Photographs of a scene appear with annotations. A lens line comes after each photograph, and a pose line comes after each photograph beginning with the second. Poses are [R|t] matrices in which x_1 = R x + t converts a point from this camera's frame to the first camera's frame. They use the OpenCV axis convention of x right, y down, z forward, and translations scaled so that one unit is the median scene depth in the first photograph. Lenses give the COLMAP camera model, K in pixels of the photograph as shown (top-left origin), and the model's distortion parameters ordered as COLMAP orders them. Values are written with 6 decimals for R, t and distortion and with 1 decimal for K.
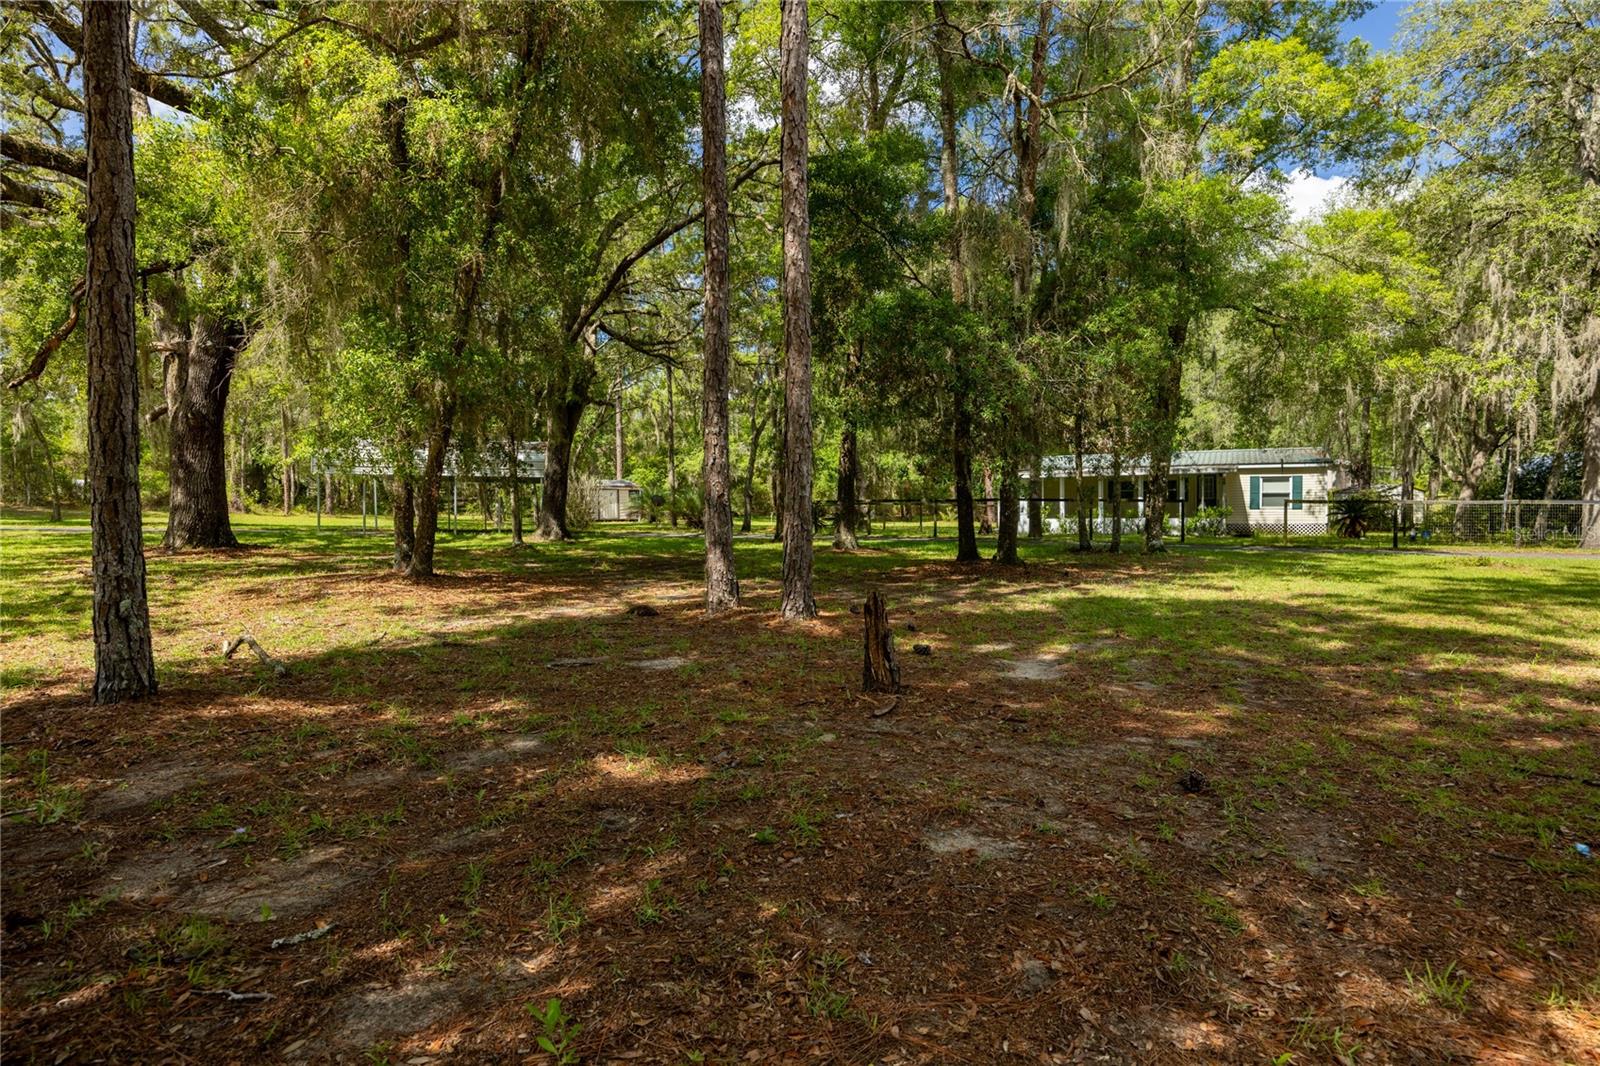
lens RADIAL K [[941.6, 0, 800.3], [0, 941.6, 532.9], [0, 0, 1]] dist [-0.008540, -0.000995]
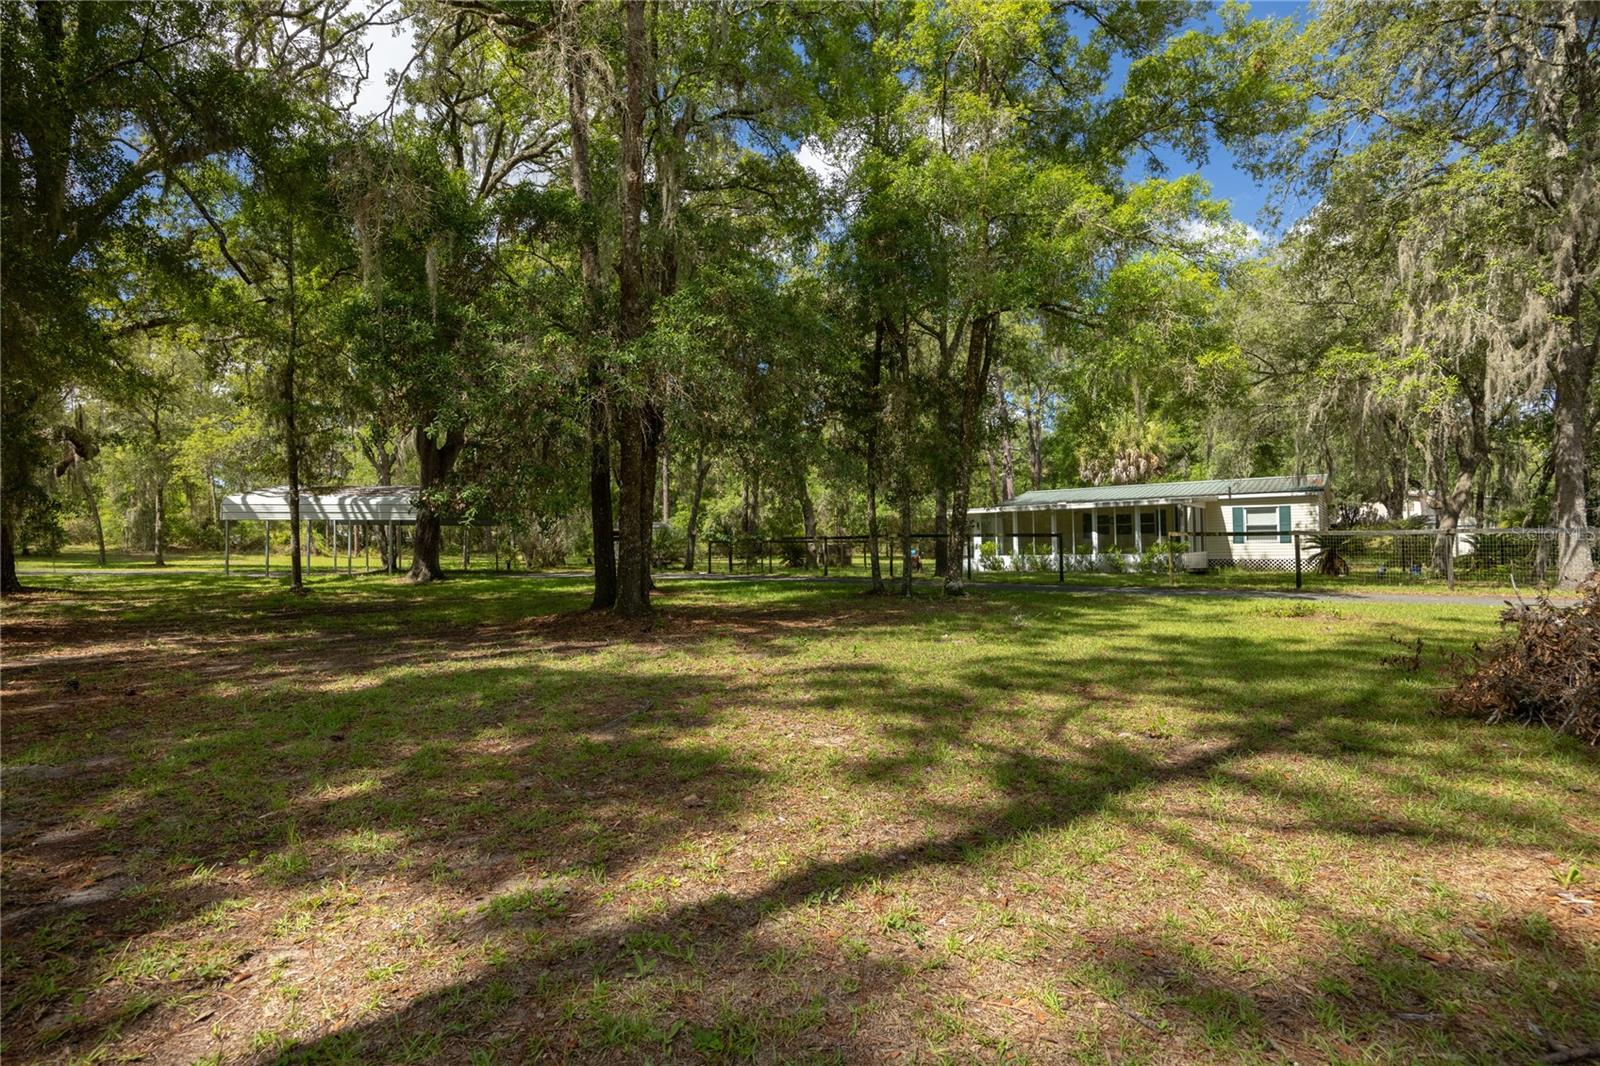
lens RADIAL K [[826.6, 0, 799.7], [0, 826.6, 534.4], [0, 0, 1]] dist [-0.005605, -0.000587]
pose [[0.983799, -0.012834, -0.178815, 0.265661], [0.005729, 0.999176, -0.040189, -0.004582], [0.179183, 0.038513, 0.983062, 0.160473]]
